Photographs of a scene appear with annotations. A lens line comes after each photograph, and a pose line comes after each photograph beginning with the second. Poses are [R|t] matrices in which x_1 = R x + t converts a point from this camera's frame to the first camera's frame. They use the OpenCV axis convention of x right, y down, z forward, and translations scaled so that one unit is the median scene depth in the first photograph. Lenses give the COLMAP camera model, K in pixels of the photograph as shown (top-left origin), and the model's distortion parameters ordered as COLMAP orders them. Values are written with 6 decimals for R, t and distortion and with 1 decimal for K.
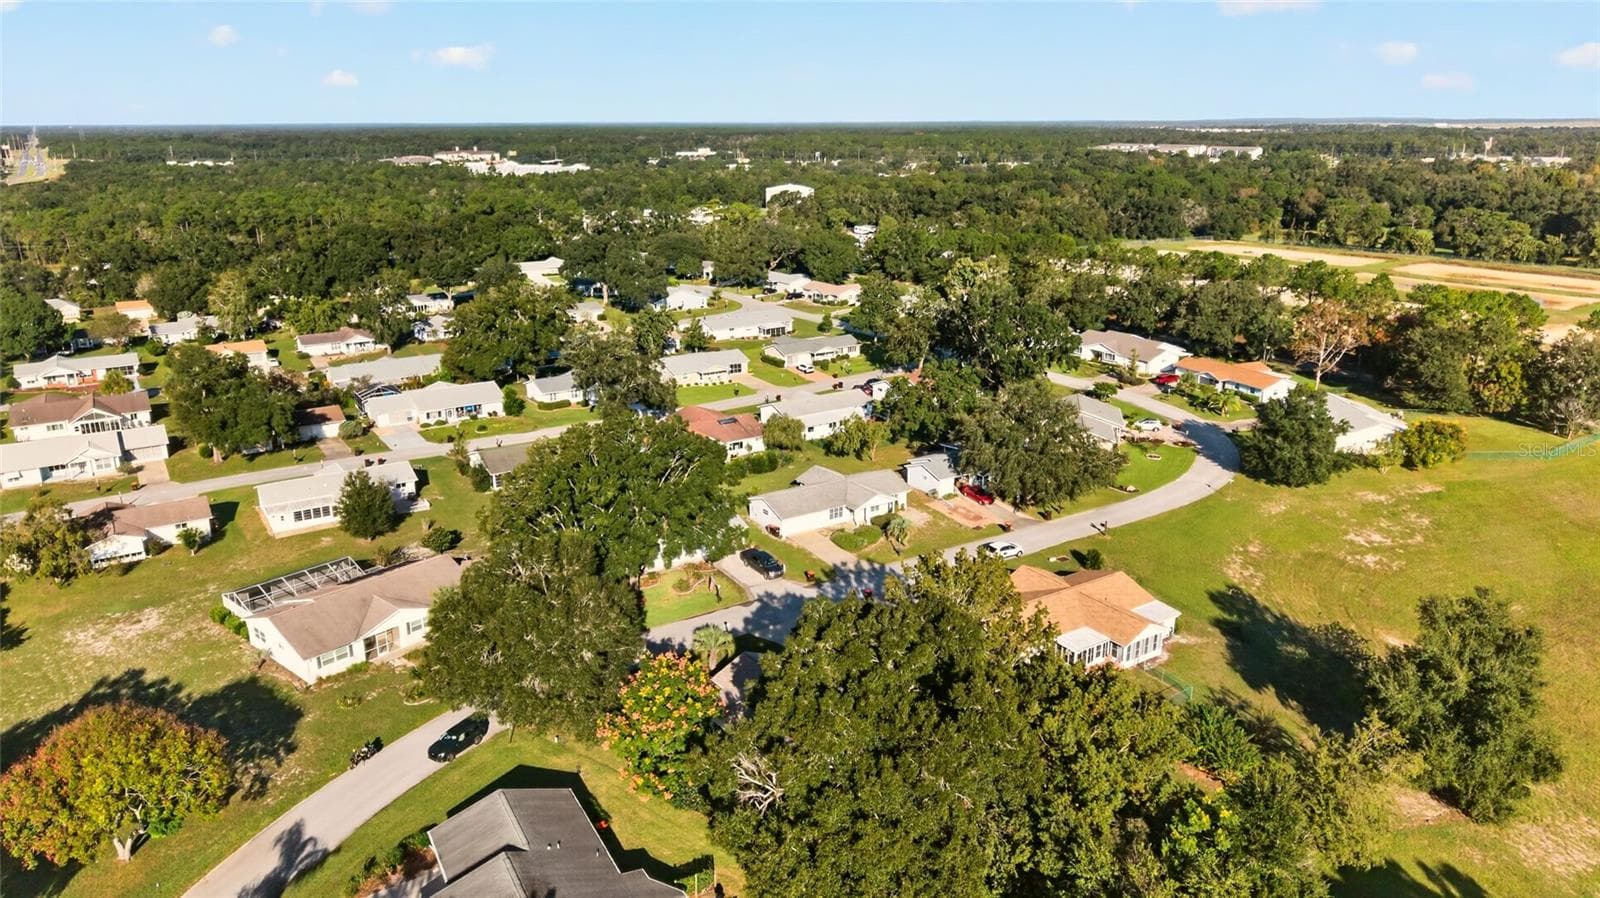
lens RADIAL K [[1068.9, 0, 800.0], [0, 1068.9, 449.0], [0, 0, 1]] dist [0.048137, -0.053111]
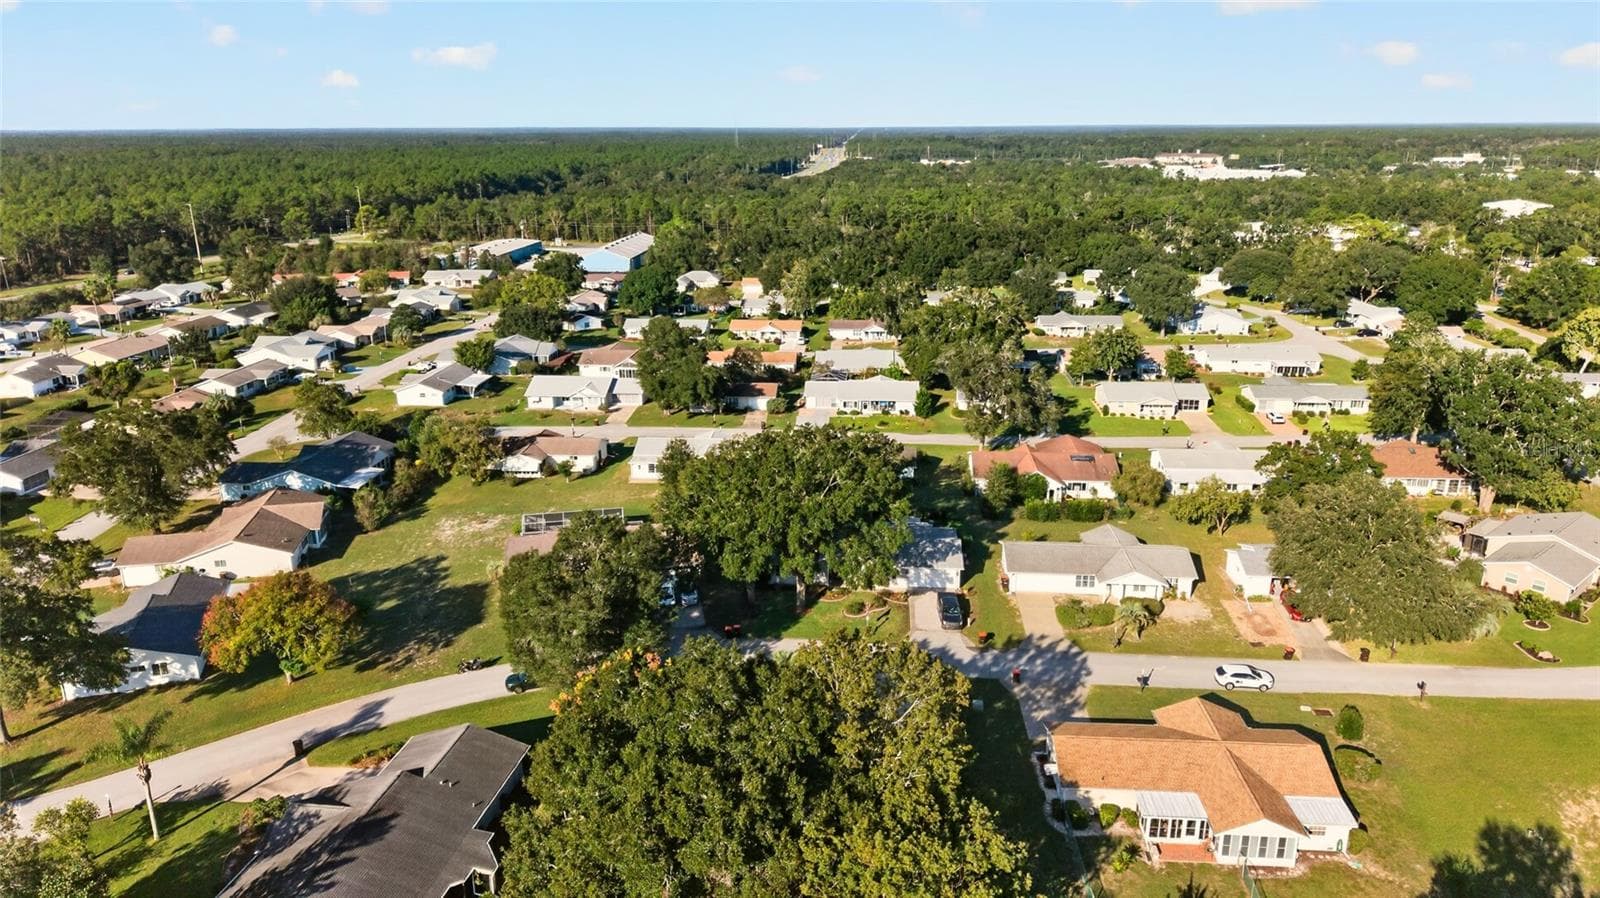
lens RADIAL K [[1068.9, 0, 800.0], [0, 1068.9, 449.0], [0, 0, 1]] dist [0.048137, -0.053111]
pose [[0.790711, 0.176362, -0.586235, 0.226834], [-0.177167, 0.982550, 0.056627, -0.035339], [0.585993, 0.059086, 0.808159, 0.098983]]
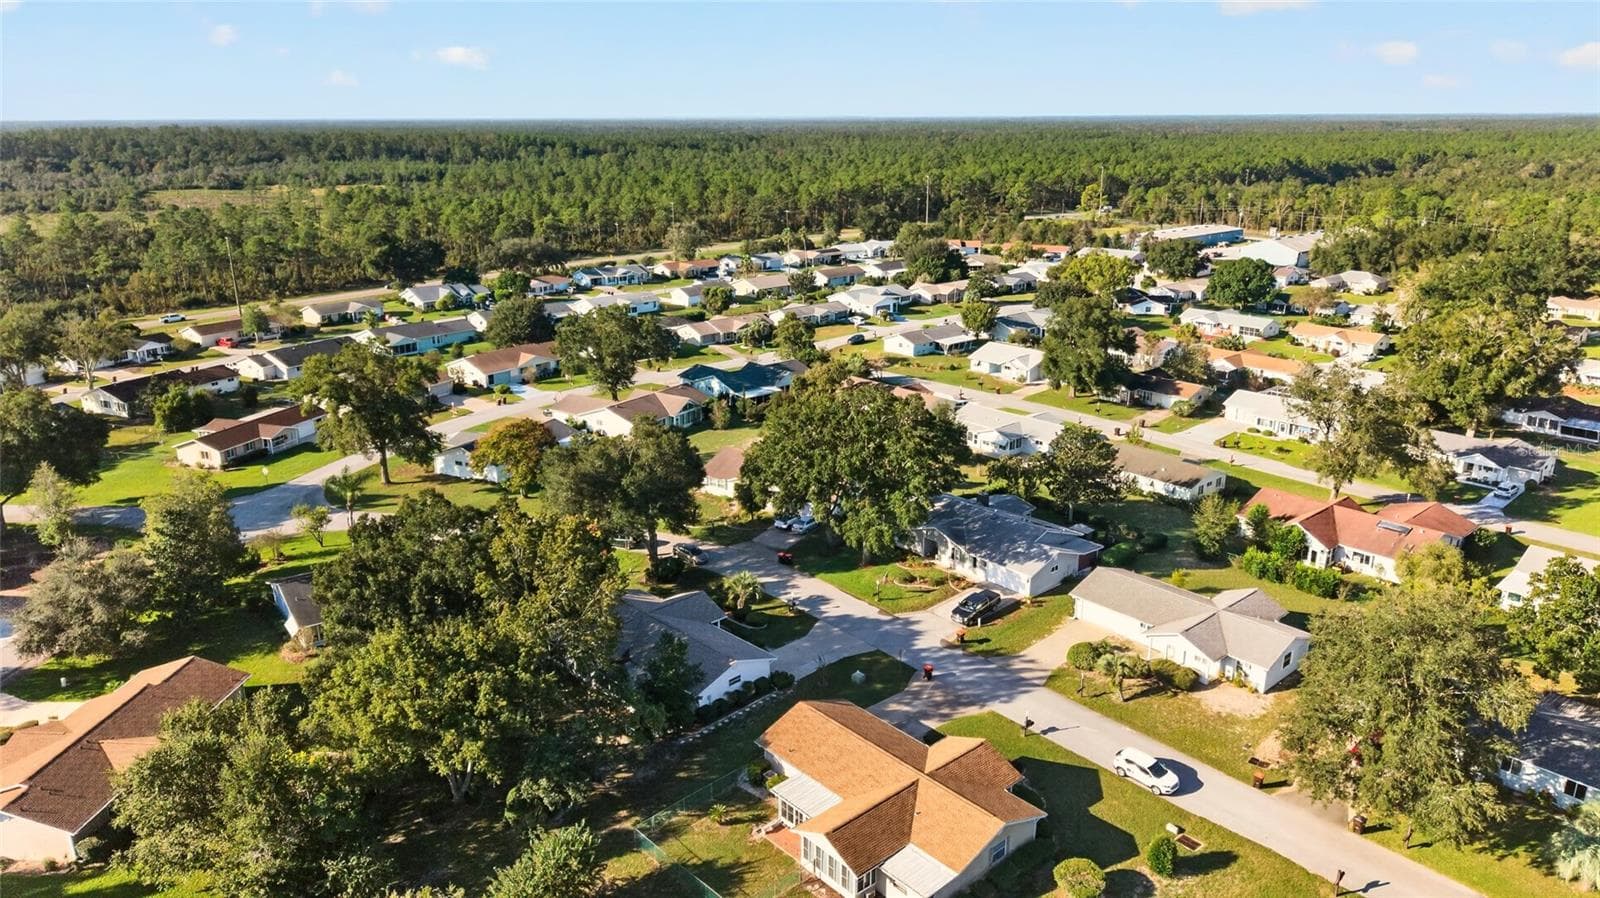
lens RADIAL K [[1068.9, 0, 800.0], [0, 1068.9, 449.0], [0, 0, 1]] dist [0.048137, -0.053111]
pose [[0.134493, 0.296313, -0.945574, 0.439340], [-0.287650, 0.924828, 0.248899, -0.113220], [0.948245, 0.238520, 0.209617, 0.385255]]
